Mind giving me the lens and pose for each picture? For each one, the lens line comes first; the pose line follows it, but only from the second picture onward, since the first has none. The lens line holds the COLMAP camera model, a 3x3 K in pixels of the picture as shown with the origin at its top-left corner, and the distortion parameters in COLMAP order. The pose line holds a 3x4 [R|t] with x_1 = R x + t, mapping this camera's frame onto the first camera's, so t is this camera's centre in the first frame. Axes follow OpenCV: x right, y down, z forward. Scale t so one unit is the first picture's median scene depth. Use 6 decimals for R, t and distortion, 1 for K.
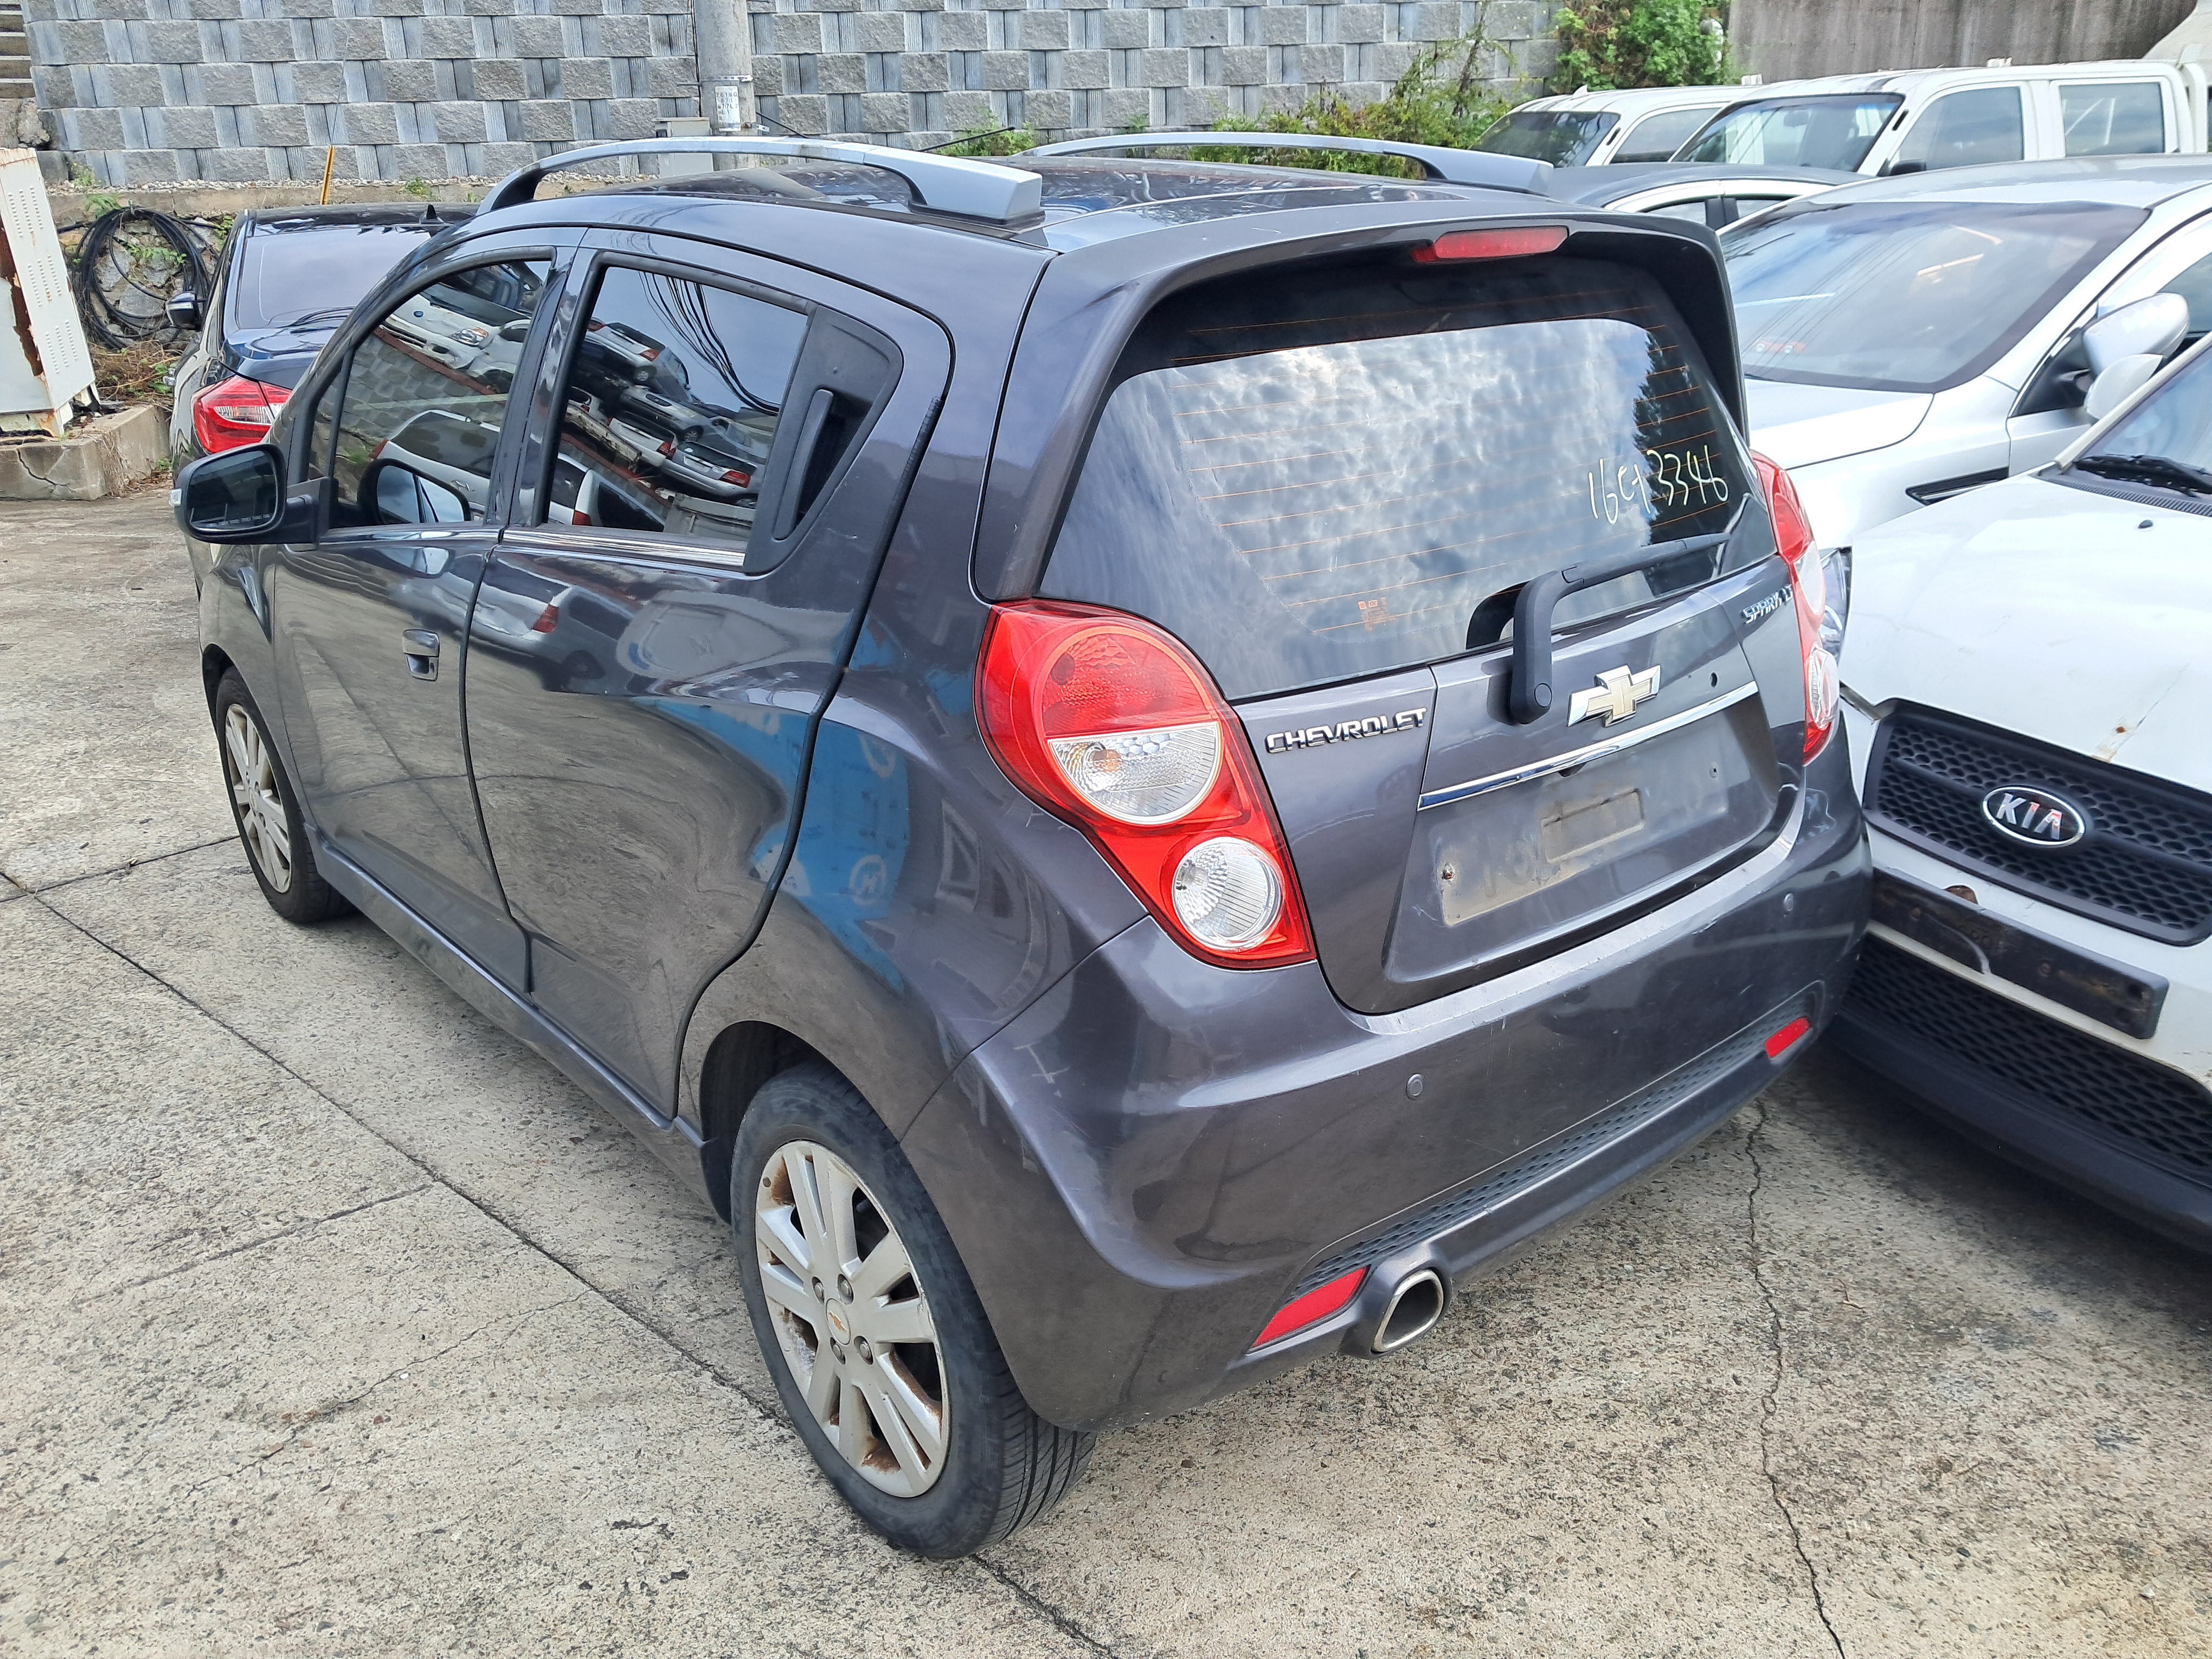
lens RADIAL K [[1779.0, 0, 1118.9], [0, 1779.0, 829.5], [0, 0, 1]] dist [0.005523, -0.006152]
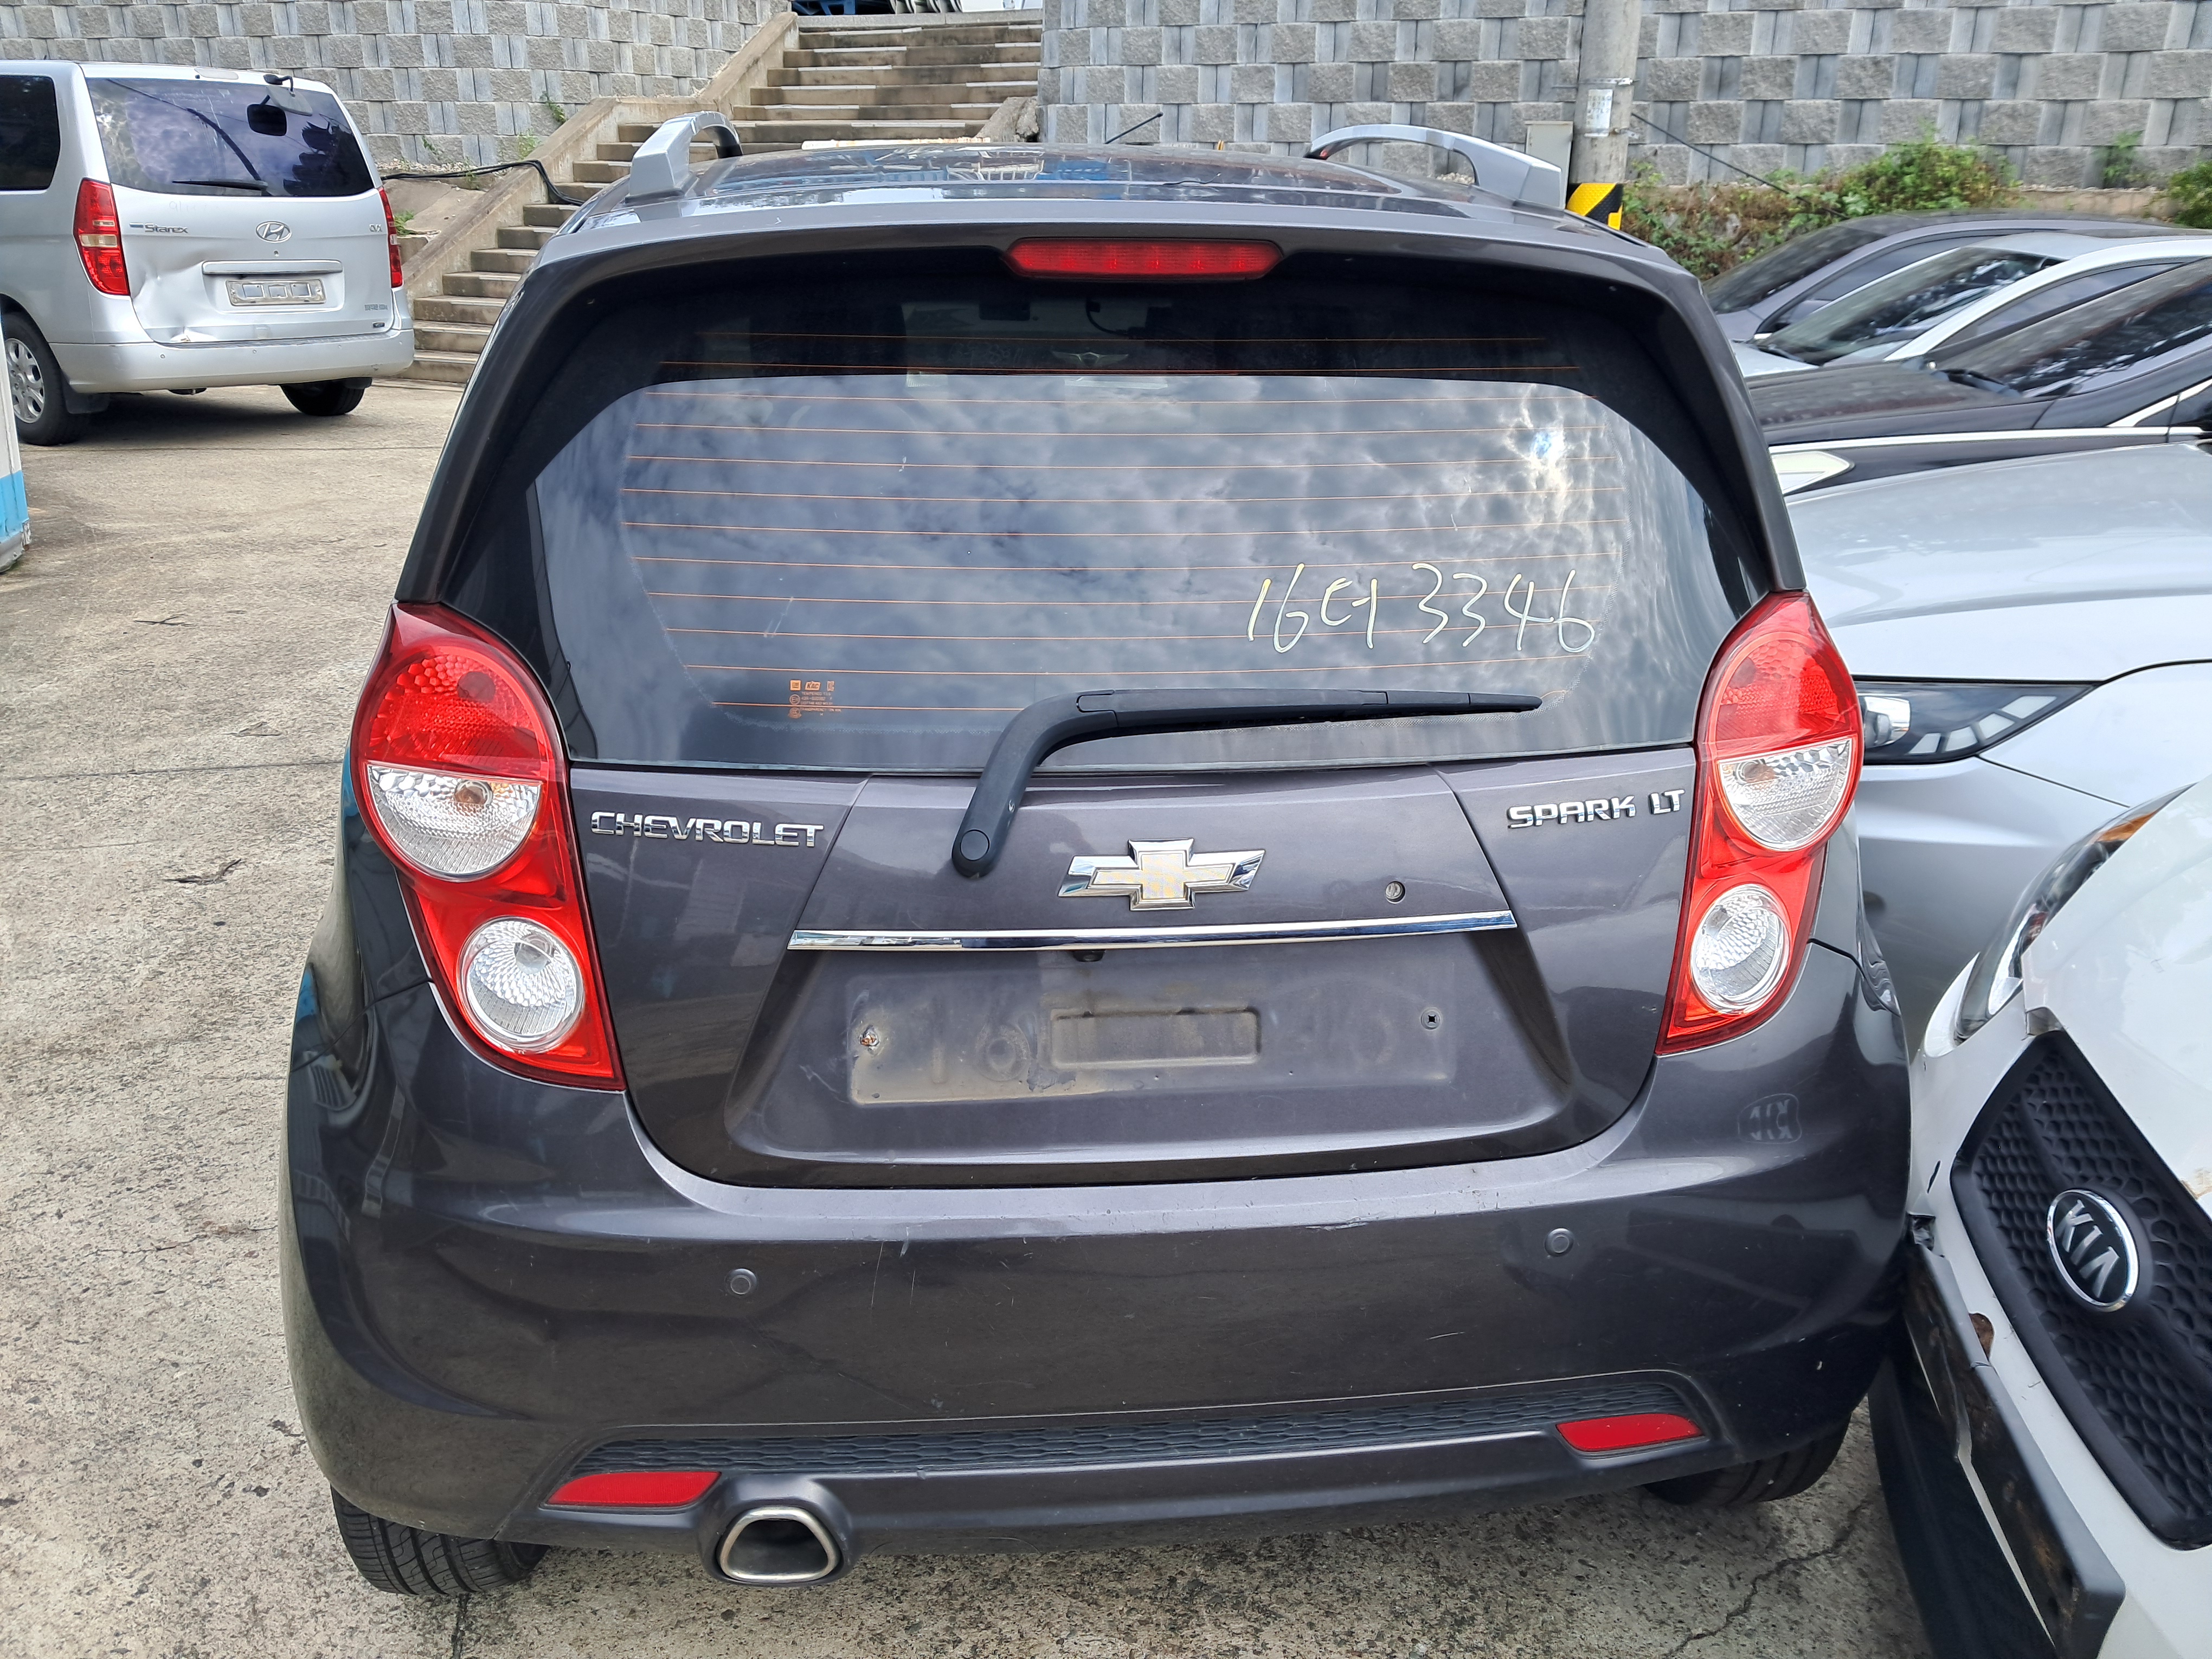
lens RADIAL K [[1779.0, 0, 1104.1], [0, 1779.0, 819.0], [0, 0, 1]] dist [0.005523, -0.006152]
pose [[0.827577, 0.220902, -0.516060, 0.126427], [-0.226403, 0.972577, 0.053247, -0.026190], [0.513671, 0.072772, 0.854896, 0.070797]]
